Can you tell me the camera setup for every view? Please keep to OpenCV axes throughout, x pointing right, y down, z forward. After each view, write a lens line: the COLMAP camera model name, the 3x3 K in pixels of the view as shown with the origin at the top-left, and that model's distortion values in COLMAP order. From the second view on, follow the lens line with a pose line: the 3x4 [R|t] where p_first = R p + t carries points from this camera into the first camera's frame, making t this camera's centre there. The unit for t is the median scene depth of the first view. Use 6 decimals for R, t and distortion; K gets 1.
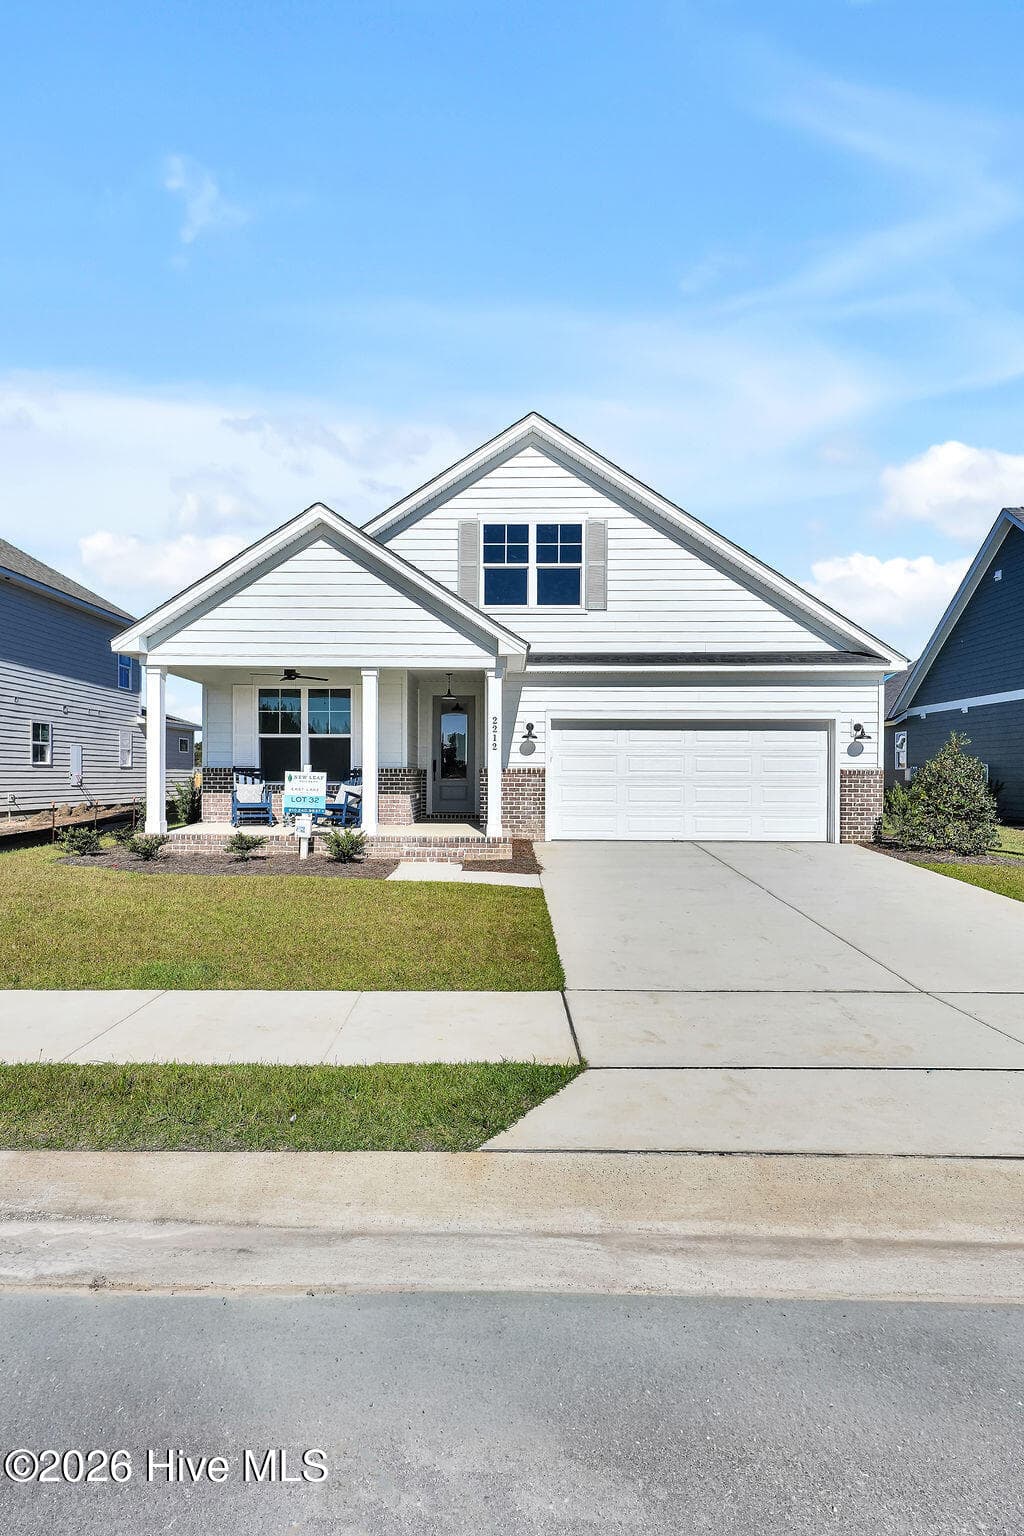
lens RADIAL K [[744.0, 0, 512.0], [0, 744.0, 768.0], [0, 0, 1]] dist [-0.000834, 0.016768]
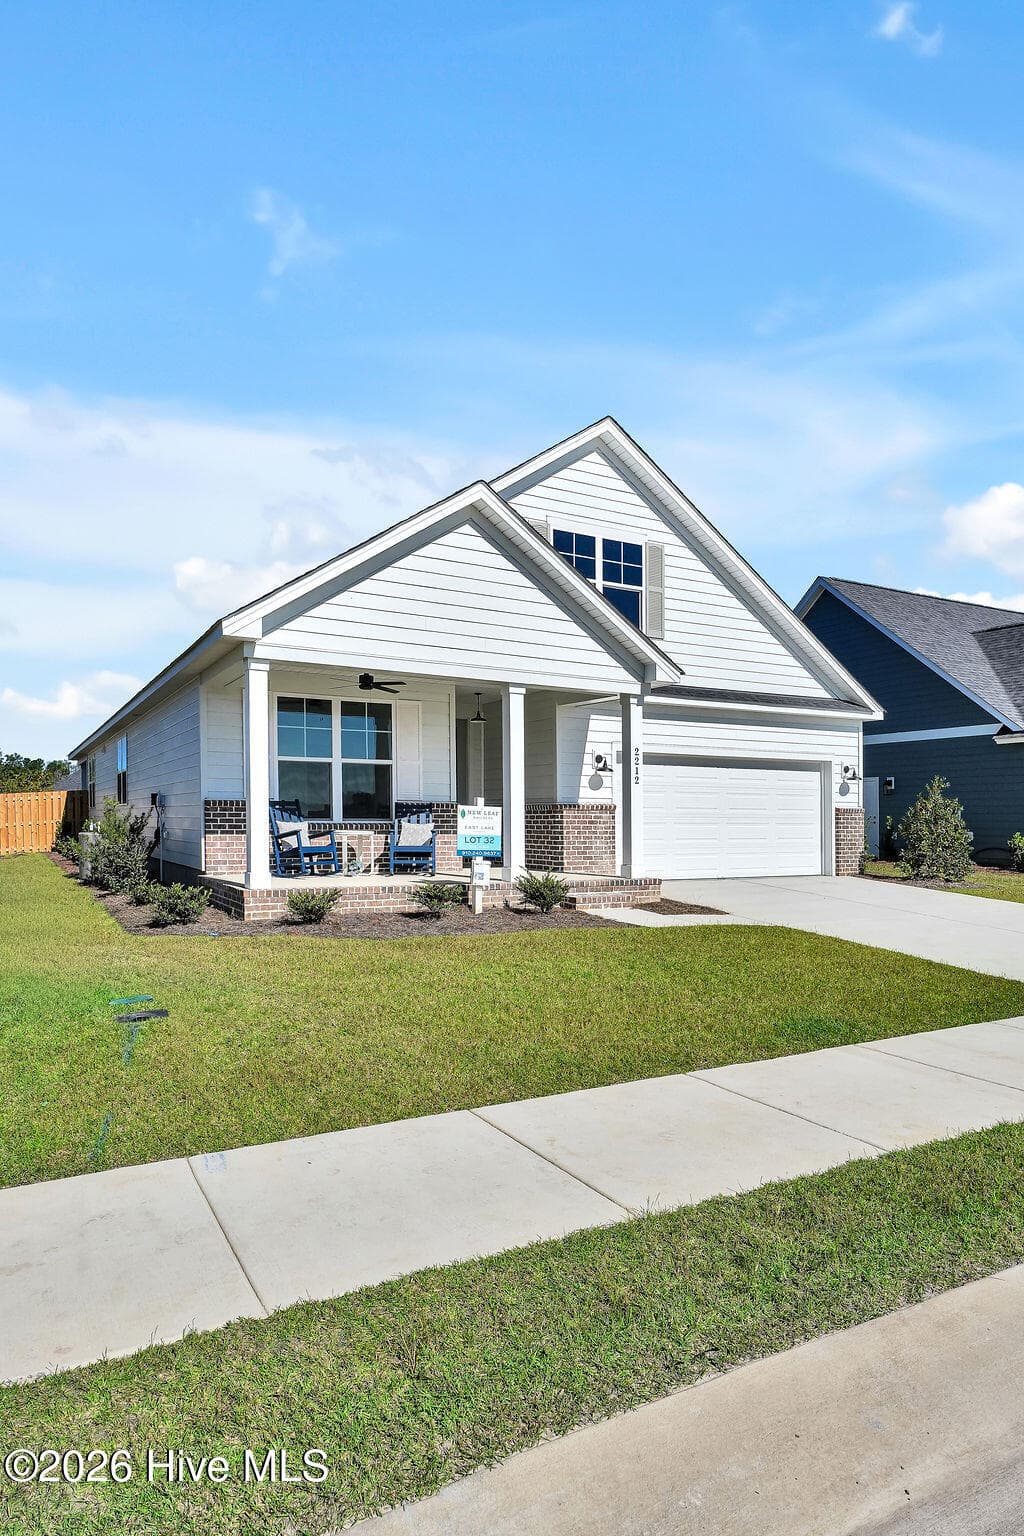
lens RADIAL K [[872.2, 0, 474.3], [0, 872.2, 799.8], [0, 0, 1]] dist [0.001490, 0.000183]
pose [[0.881185, 0.010805, 0.472648, -0.612390], [-0.007553, 0.999933, -0.008779, 0.005396], [-0.472711, 0.004166, 0.881208, 0.129204]]
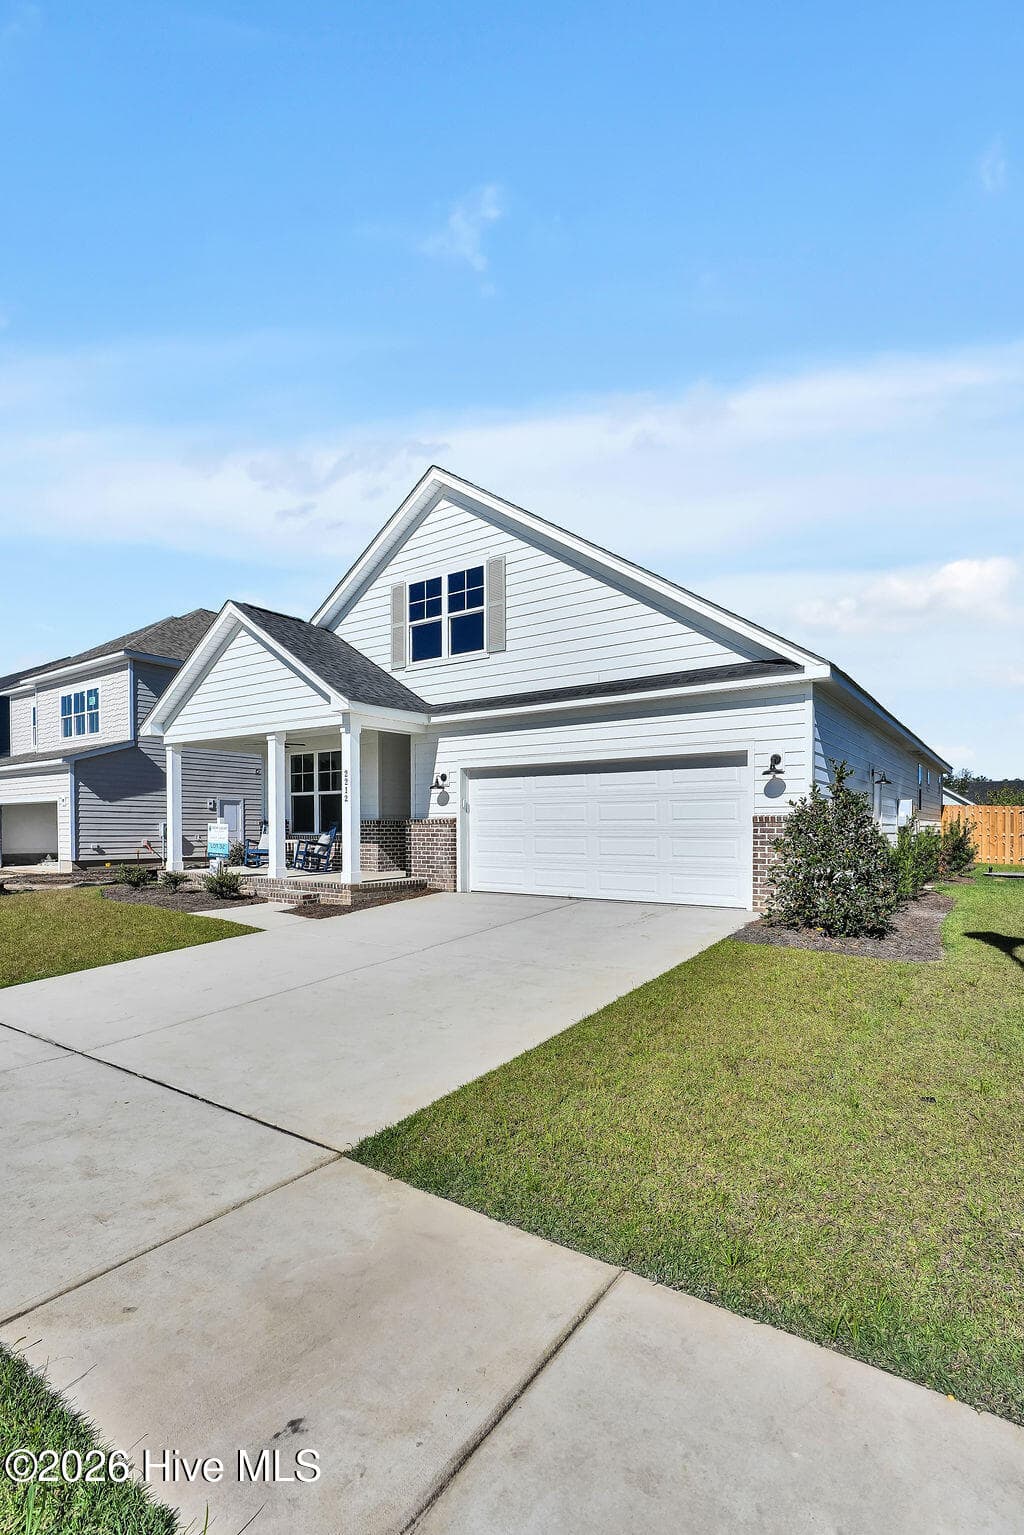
lens RADIAL K [[709.6, 0, 505.9], [0, 709.6, 821.2], [0, 0, 1]] dist [-0.000631, 0.007338]
pose [[0.831090, -0.008907, -0.556067, 0.628206], [0.009890, 0.999950, -0.001235, 0.006110], [0.556050, -0.004474, 0.831137, 0.248123]]
